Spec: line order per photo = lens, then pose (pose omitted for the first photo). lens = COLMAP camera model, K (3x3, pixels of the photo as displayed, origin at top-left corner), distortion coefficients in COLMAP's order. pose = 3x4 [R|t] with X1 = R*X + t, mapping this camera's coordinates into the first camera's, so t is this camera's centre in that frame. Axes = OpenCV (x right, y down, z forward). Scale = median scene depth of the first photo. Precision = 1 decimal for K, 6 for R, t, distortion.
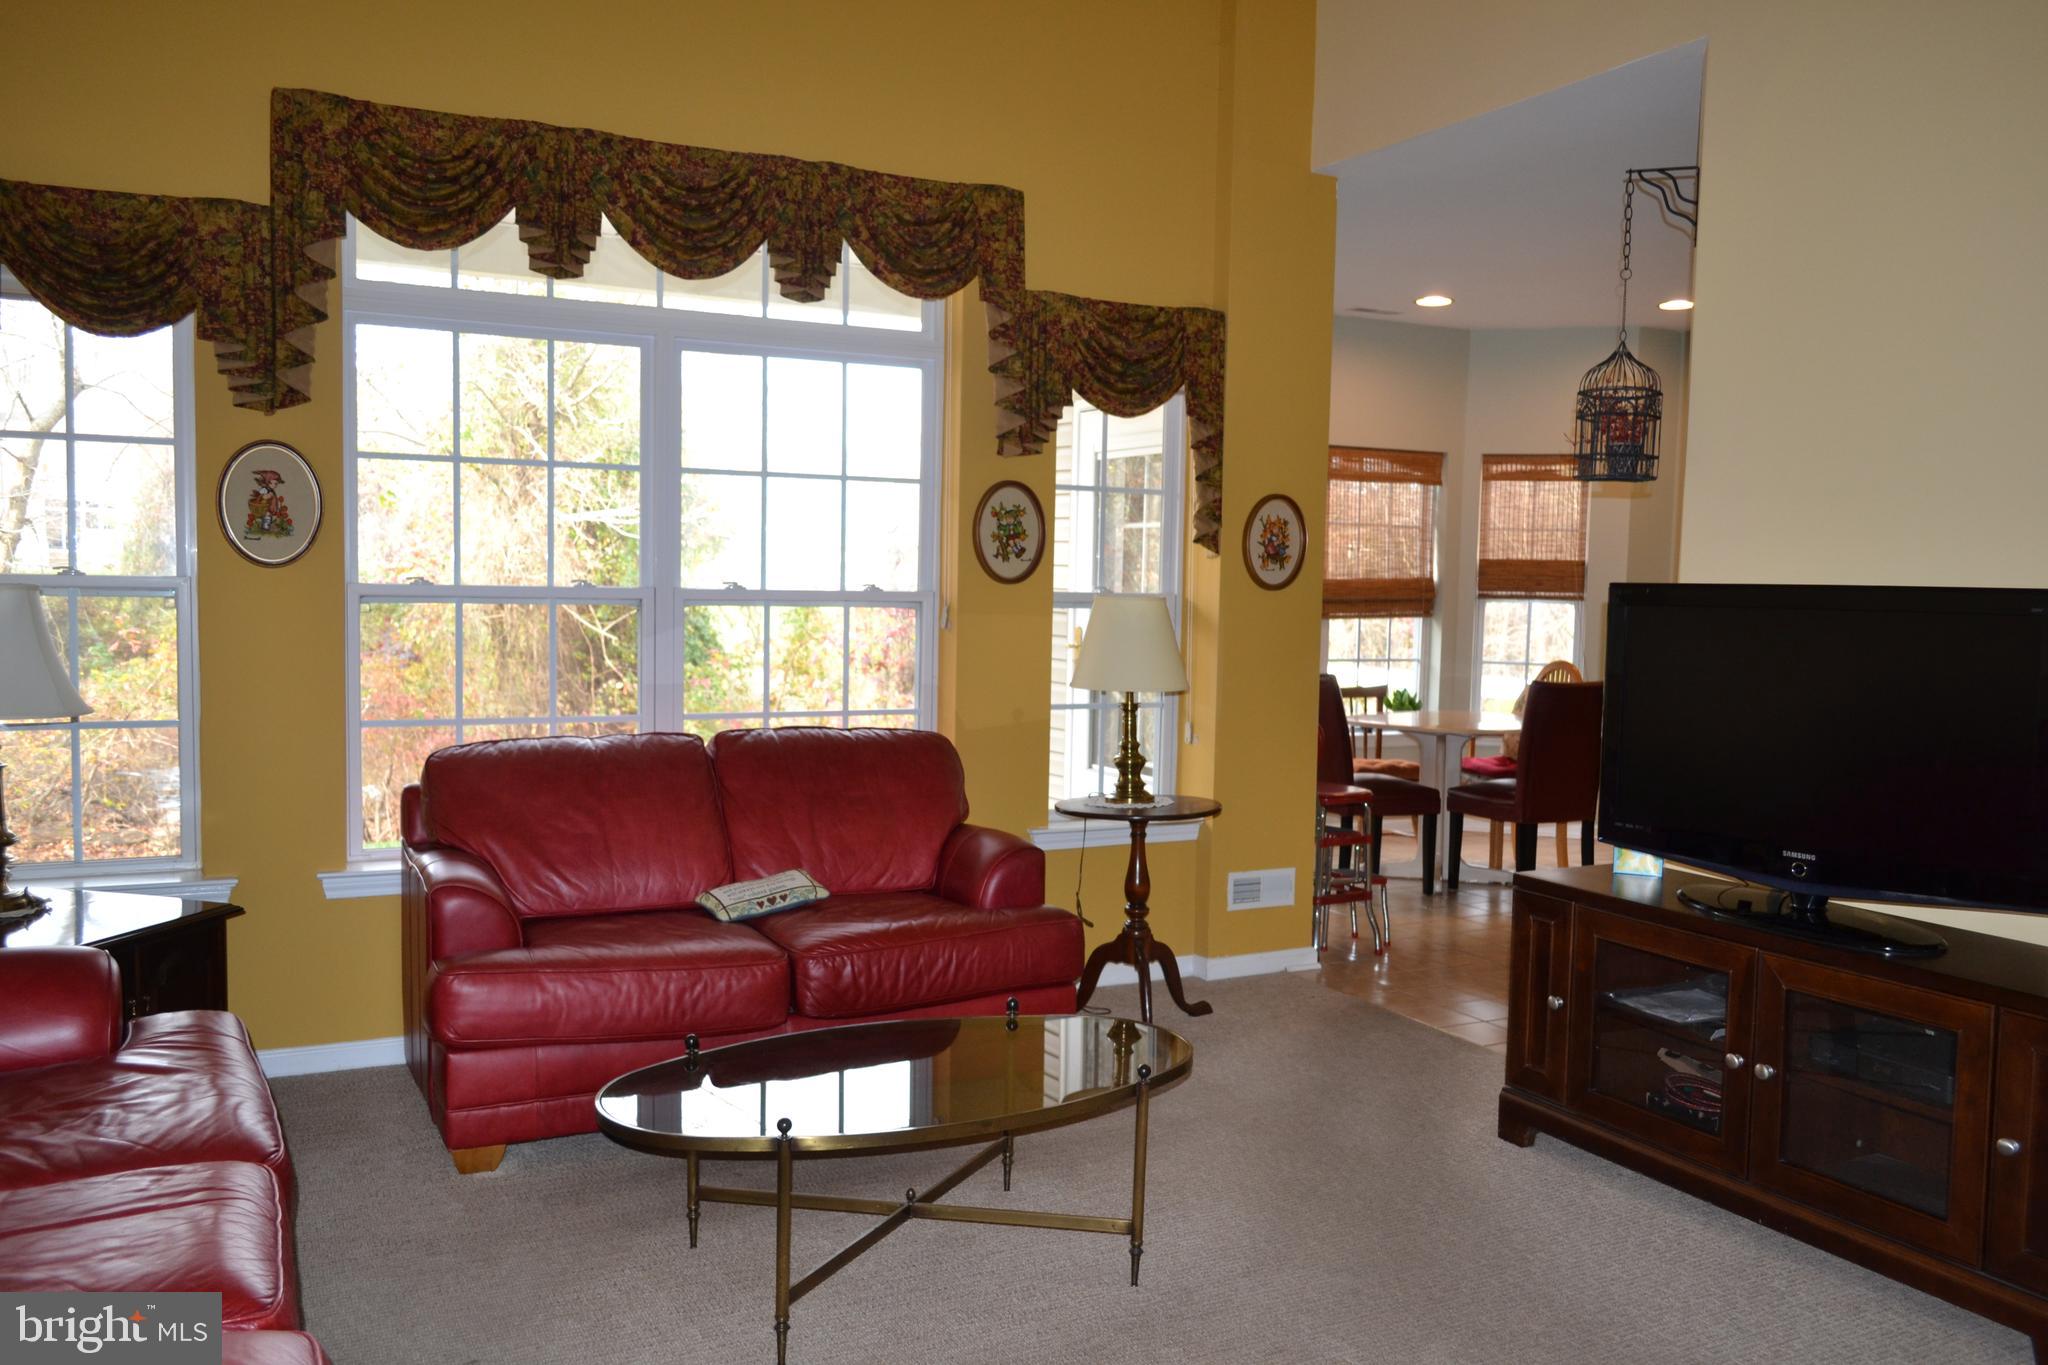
lens RADIAL K [[1621.1, 0, 1013.5], [0, 1621.1, 699.4], [0, 0, 1]] dist [-0.014179, 0.005196]
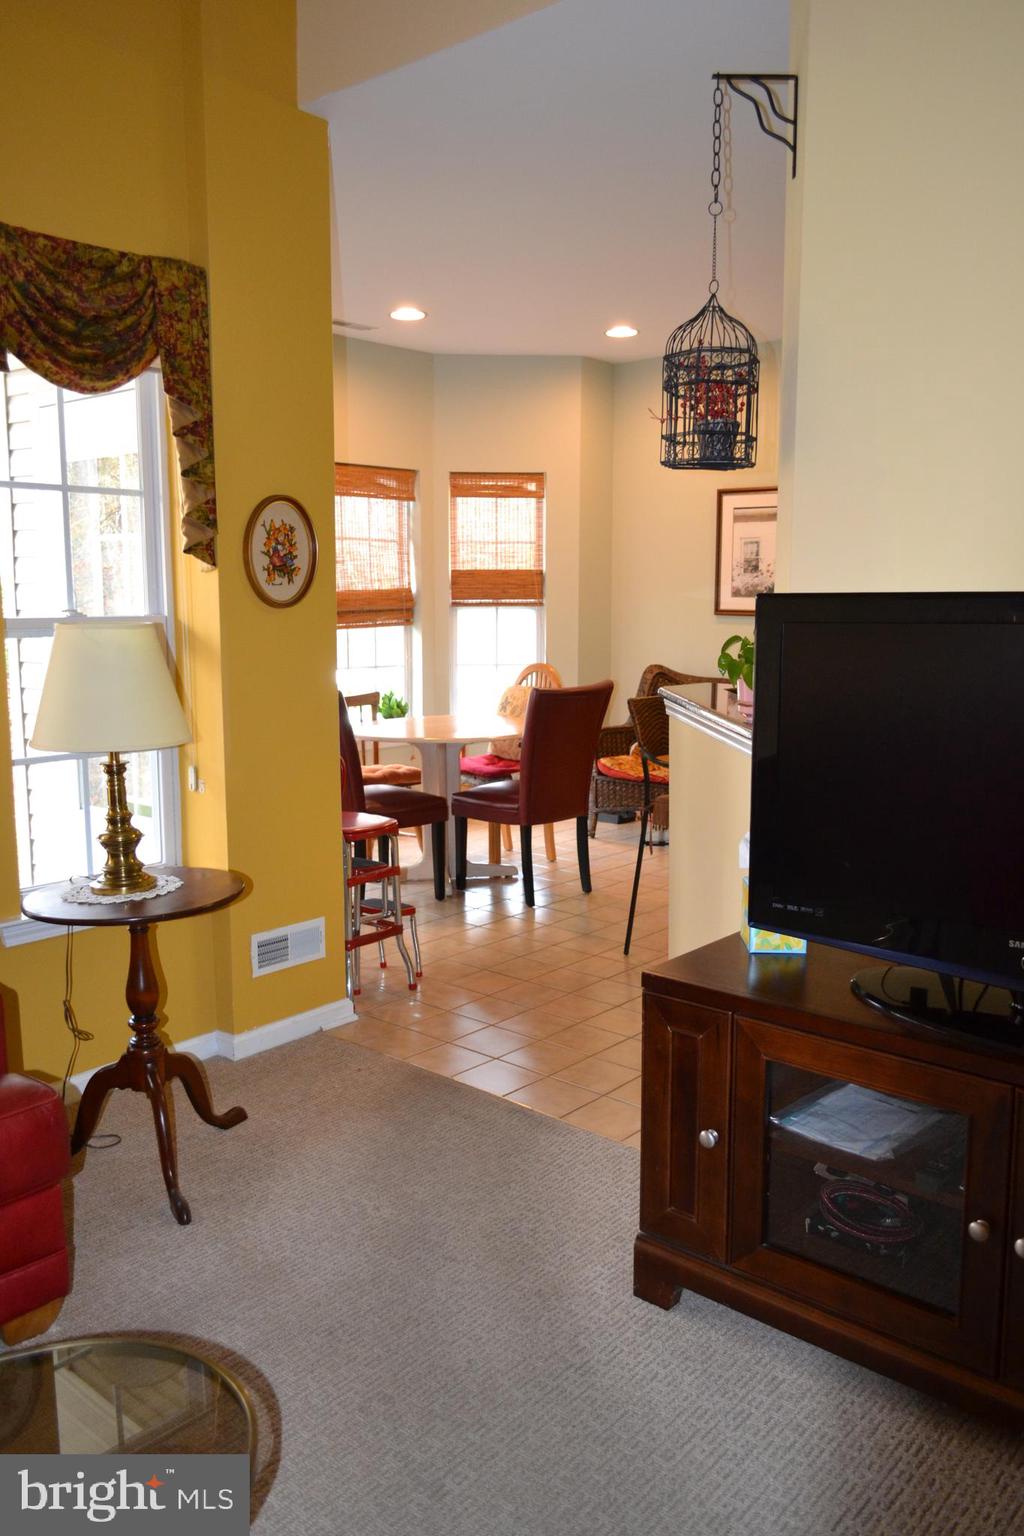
lens RADIAL K [[1215.8, 0, 517.8], [0, 1215.8, 766.9], [0, 0, 1]] dist [-0.014179, 0.005196]
pose [[0.928126, -0.073391, 0.364961, 0.034291], [0.047274, 0.995673, 0.080002, -0.029023], [-0.369254, -0.056999, 0.927579, 0.348701]]
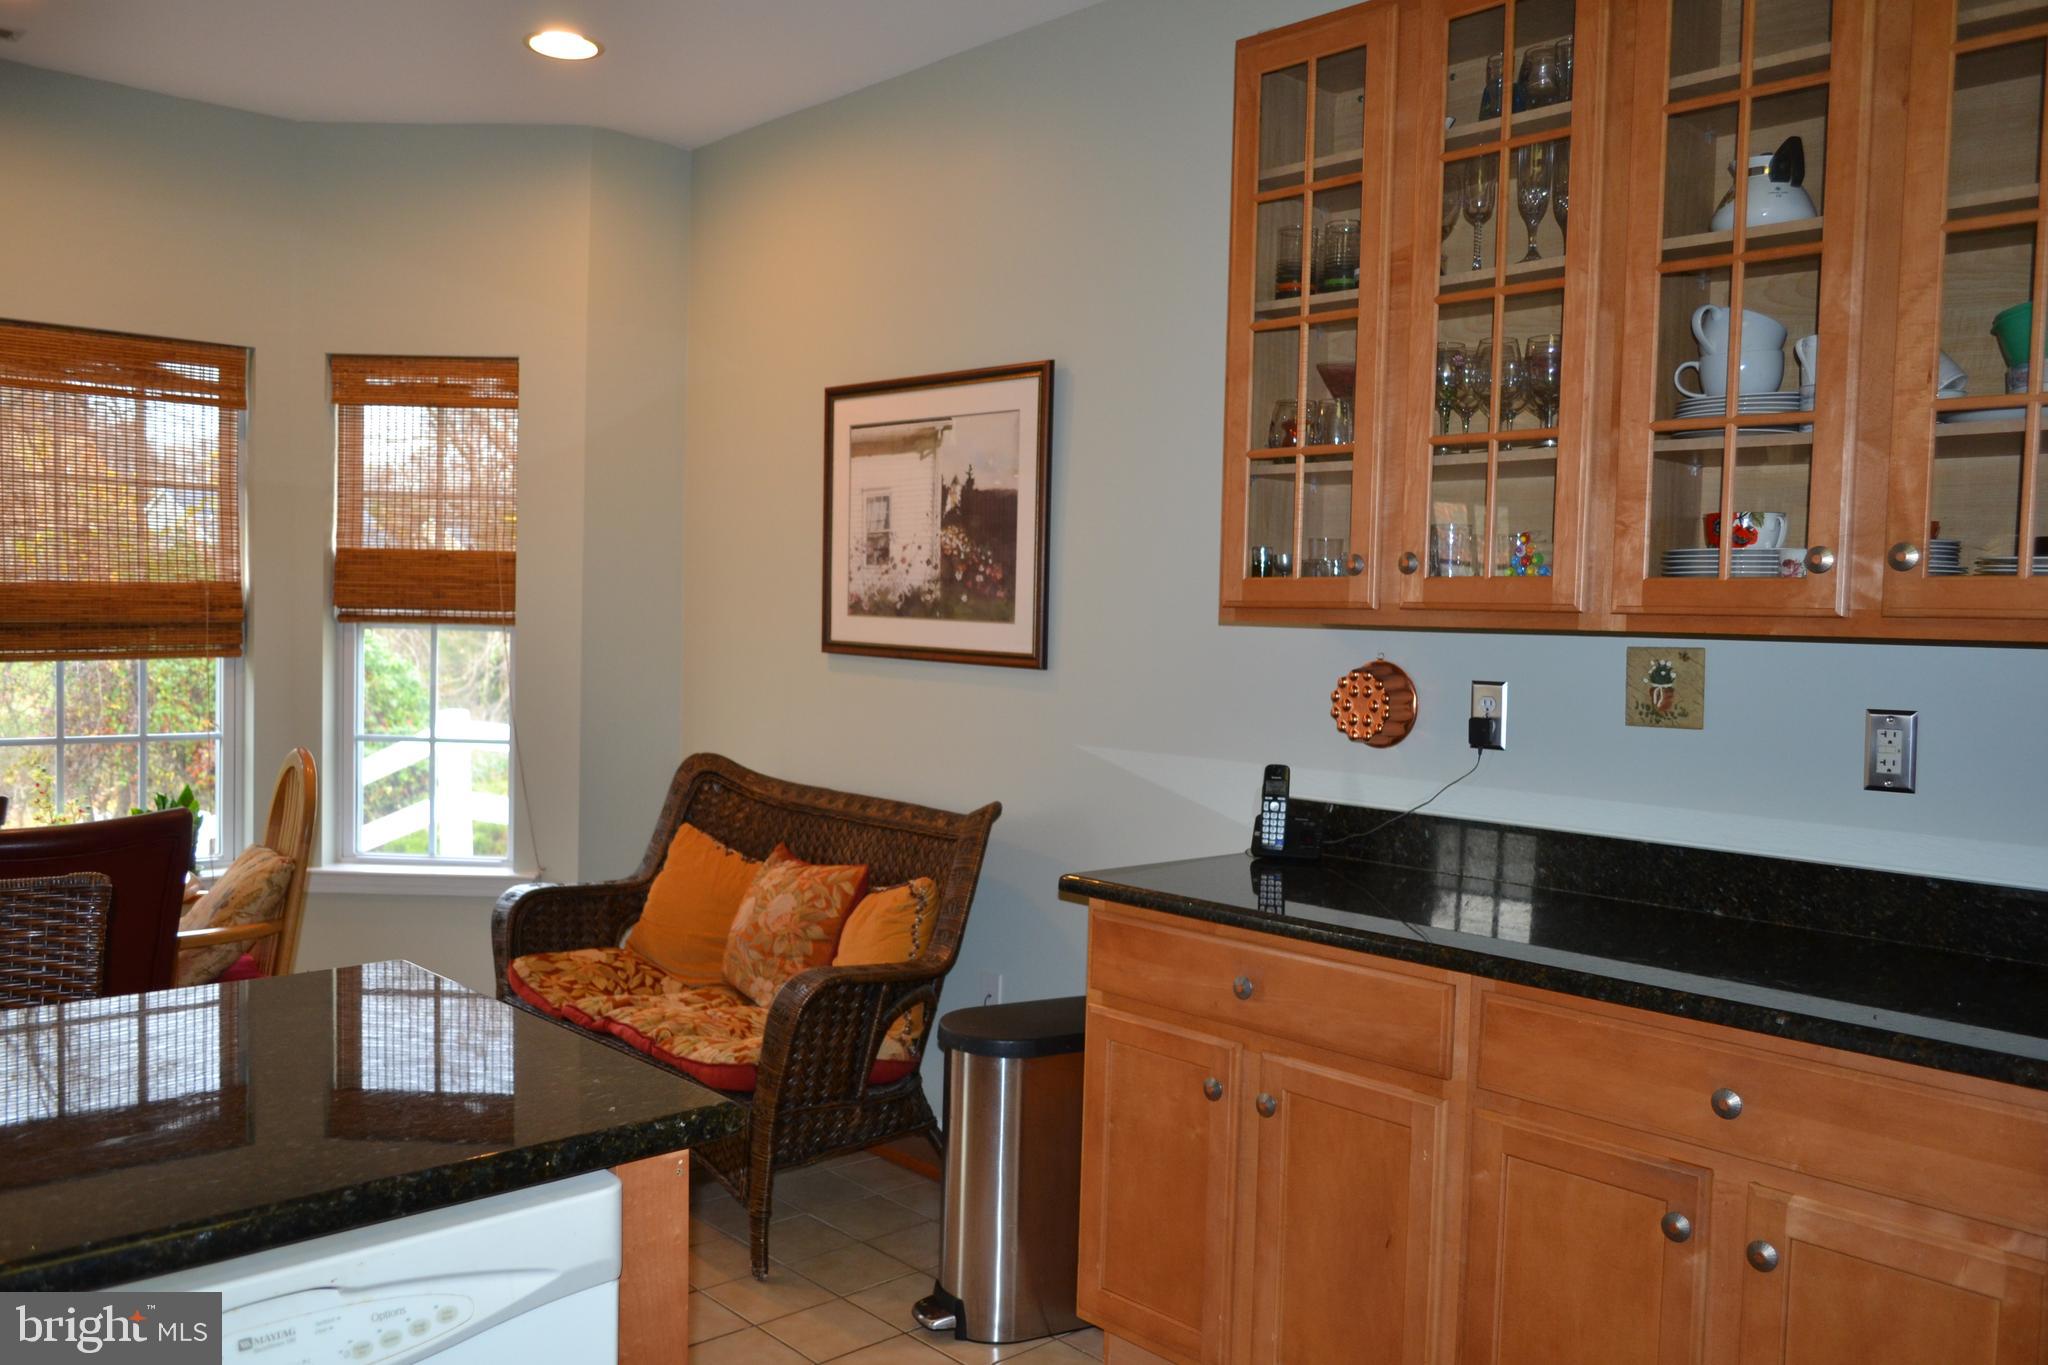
lens RADIAL K [[1621.1, 0, 1028.6], [0, 1621.1, 673.2], [0, 0, 1]] dist [-0.014179, 0.005196]
pose [[0.963249, -0.007715, 0.268499, 0.585324], [0.016018, 0.999458, -0.028747, -0.041078], [-0.268132, 0.031992, 0.962851, 0.668947]]
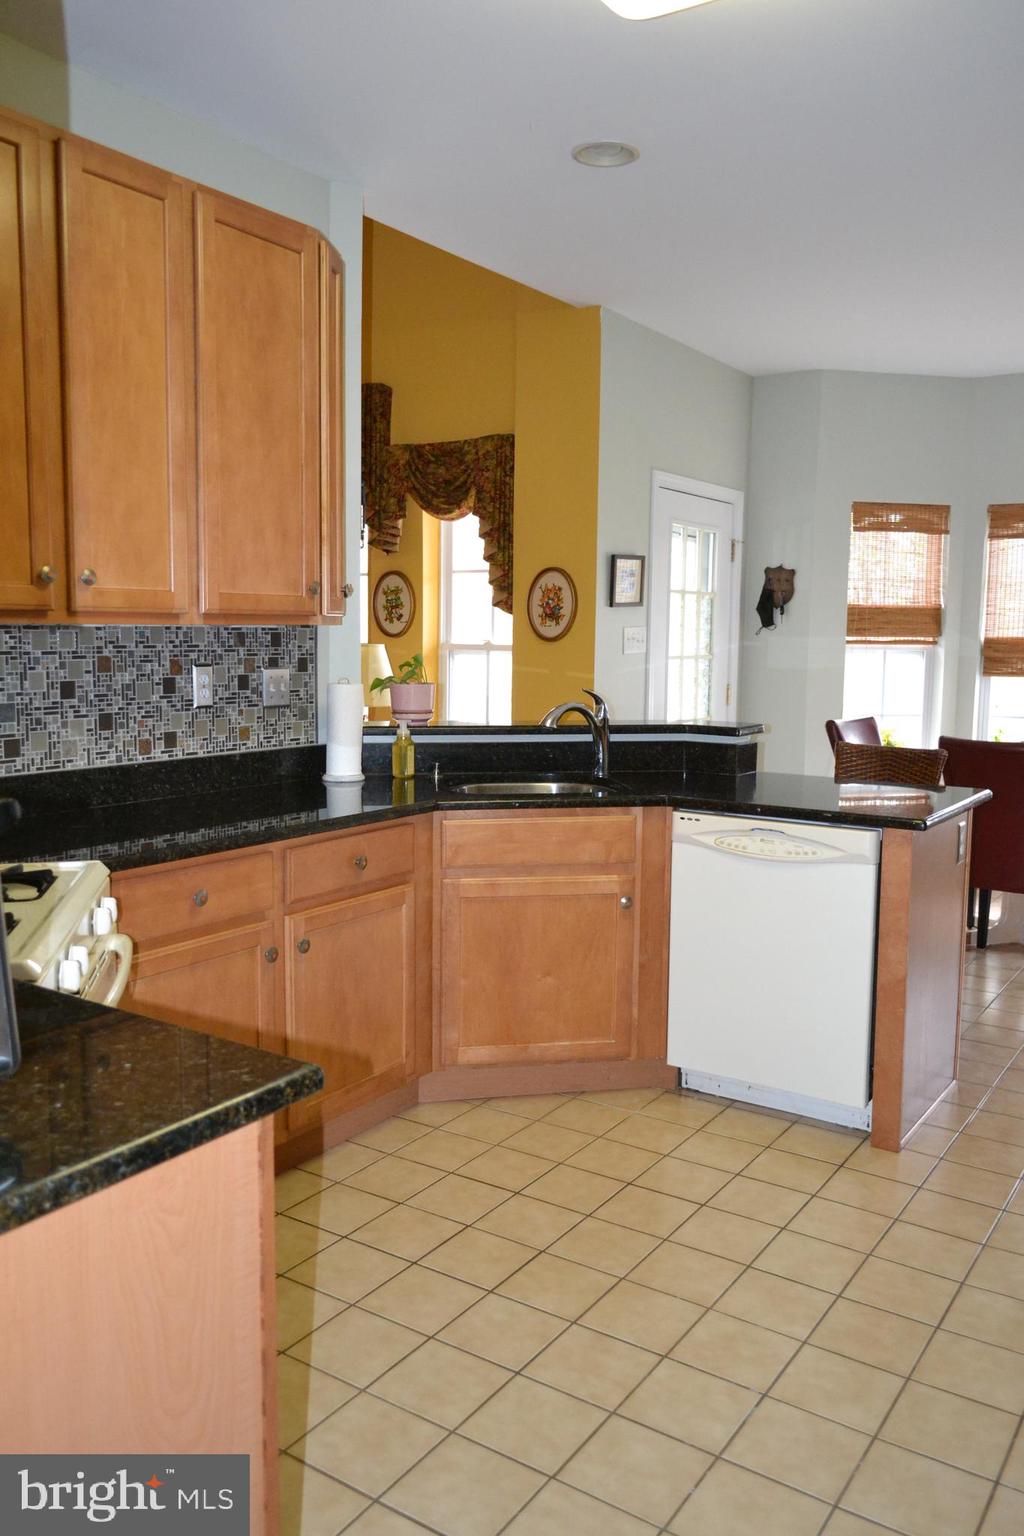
lens RADIAL K [[1215.8, 0, 522.6], [0, 1215.8, 767.0], [0, 0, 1]] dist [-0.014179, 0.005196]
pose [[0.486581, 0.082600, -0.869722, 1.005133], [-0.068018, 0.996080, 0.056547, -0.021066], [0.870983, 0.031642, 0.490292, 0.508201]]
